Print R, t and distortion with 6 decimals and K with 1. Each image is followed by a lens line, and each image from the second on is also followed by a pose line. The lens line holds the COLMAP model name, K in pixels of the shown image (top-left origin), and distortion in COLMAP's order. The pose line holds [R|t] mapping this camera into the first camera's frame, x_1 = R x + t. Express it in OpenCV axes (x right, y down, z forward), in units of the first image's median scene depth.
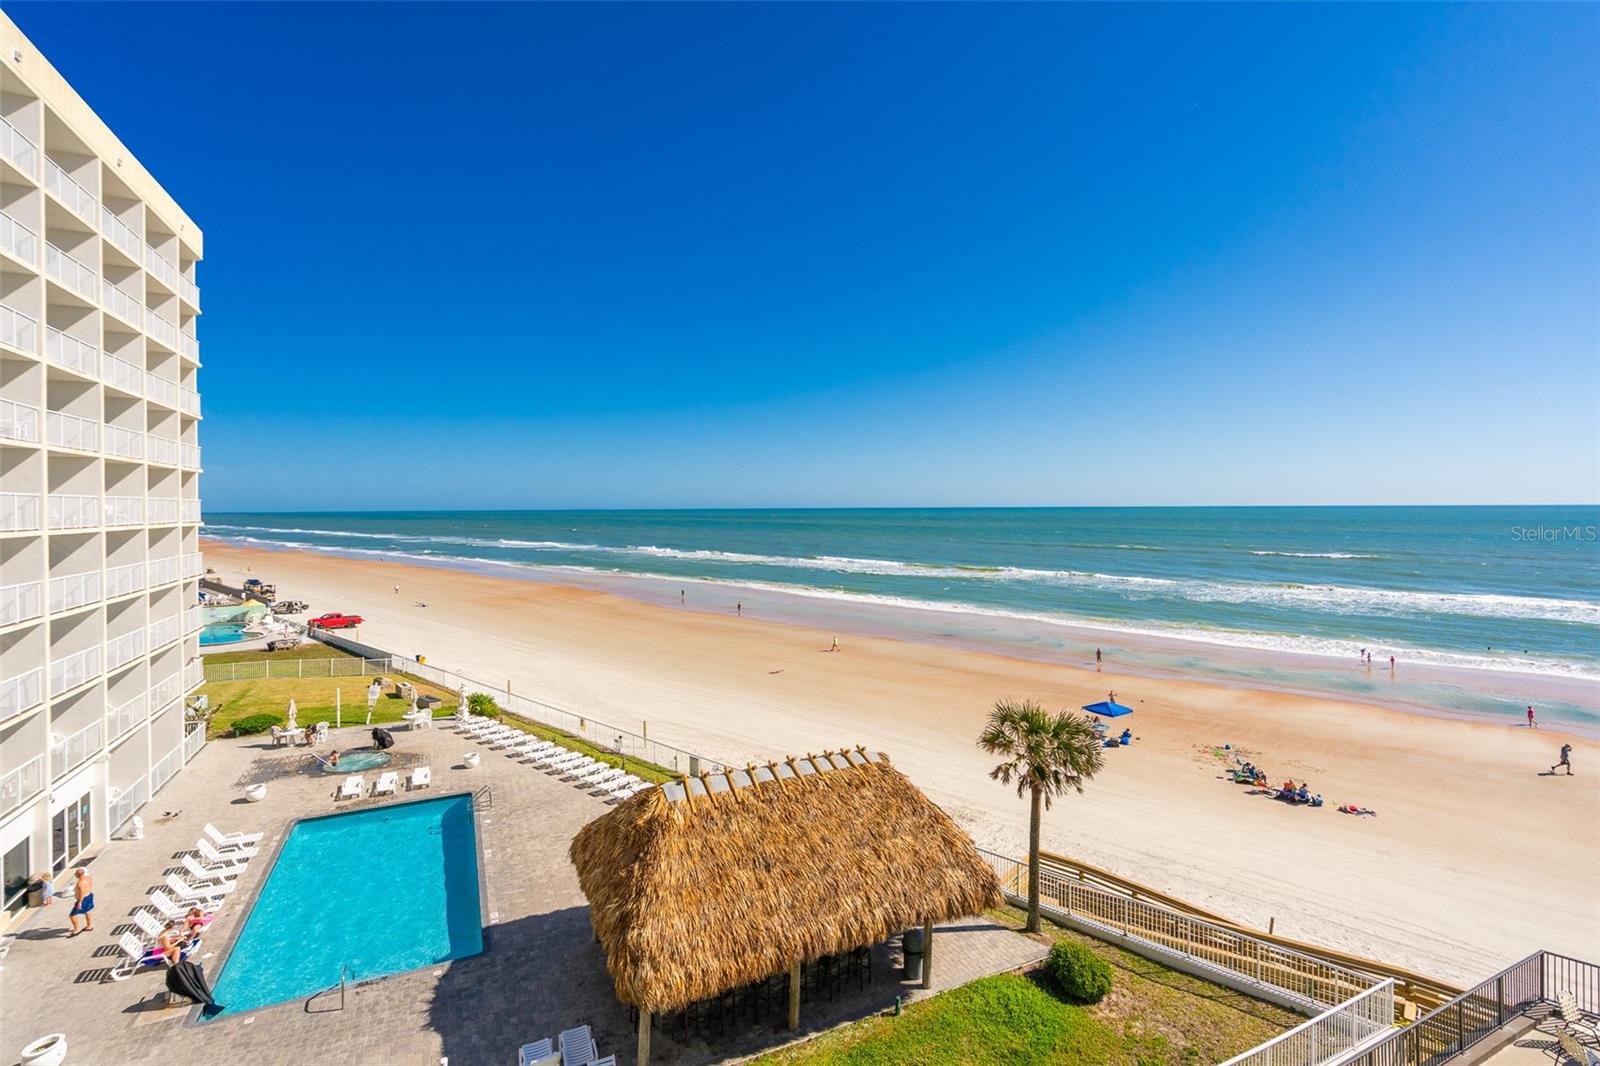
lens RADIAL K [[720.4, 0, 804.3], [0, 720.4, 513.6], [0, 0, 1]] dist [0.000592, 0.000016]
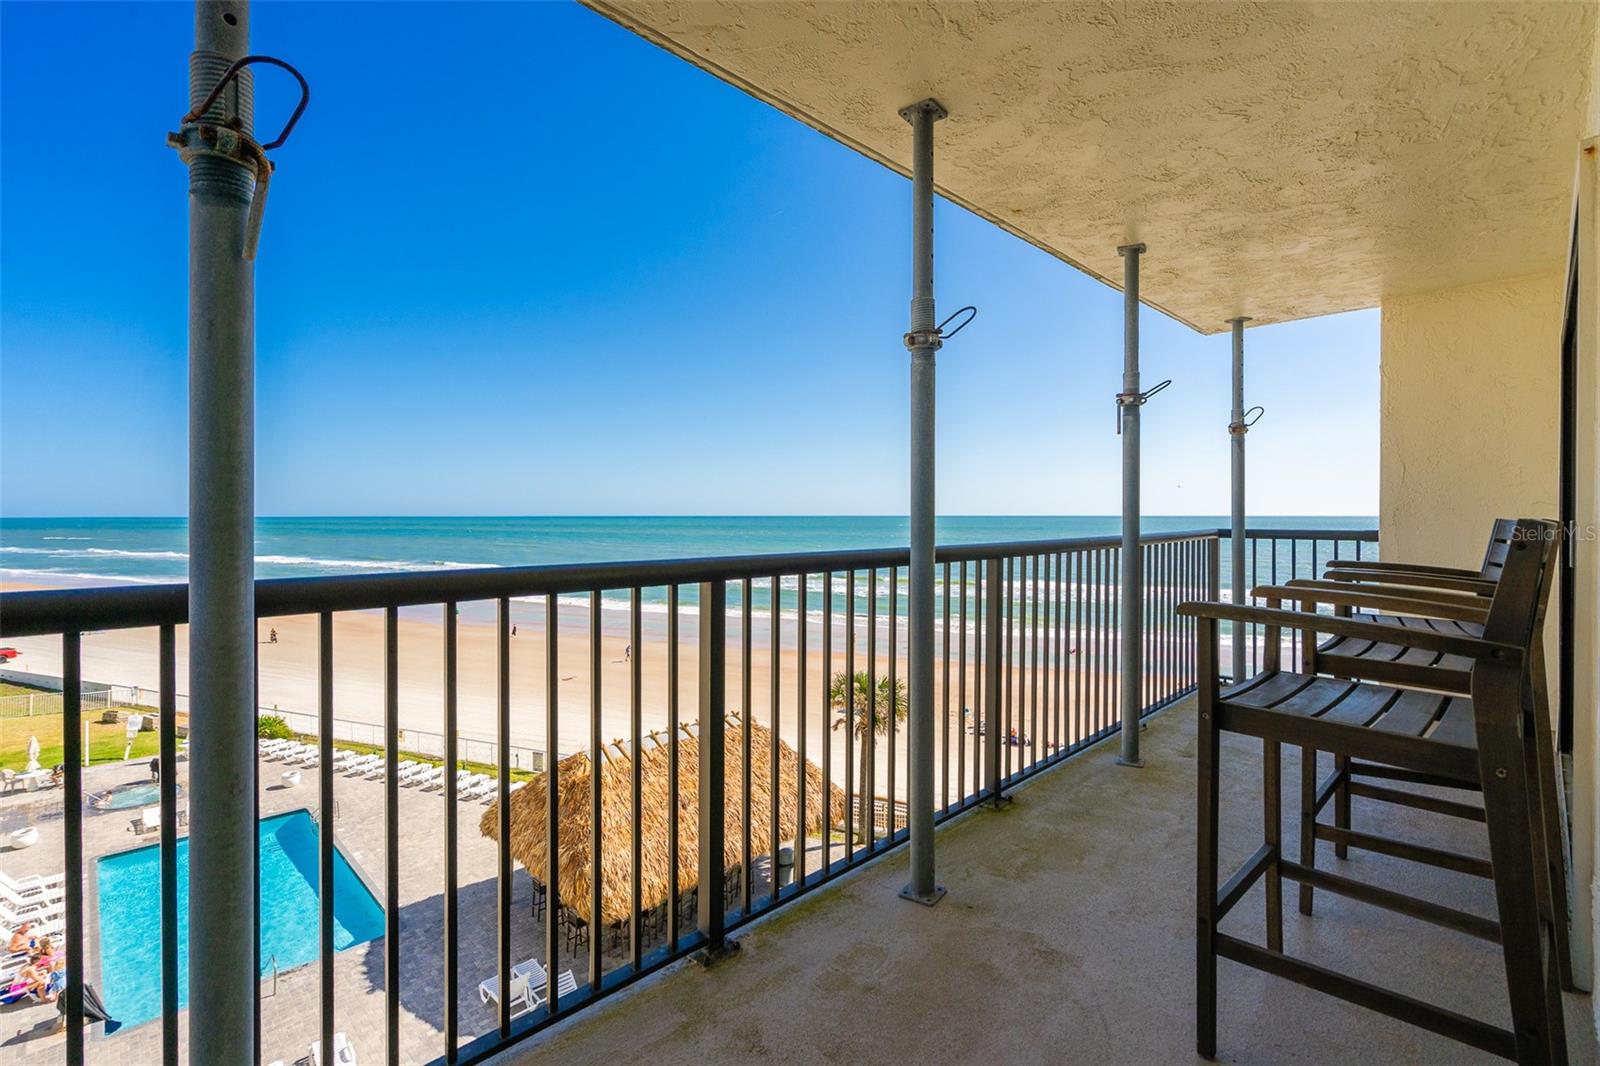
lens RADIAL K [[768.3, 0, 766.7], [0, 768.3, 526.9], [0, 0, 1]] dist [-0.000167, -0.000153]
pose [[0.947009, -0.001320, 0.321204, -0.190883], [-0.000826, 0.999978, 0.006545, -0.000029], [-0.321205, -0.006463, 0.946988, -0.167708]]
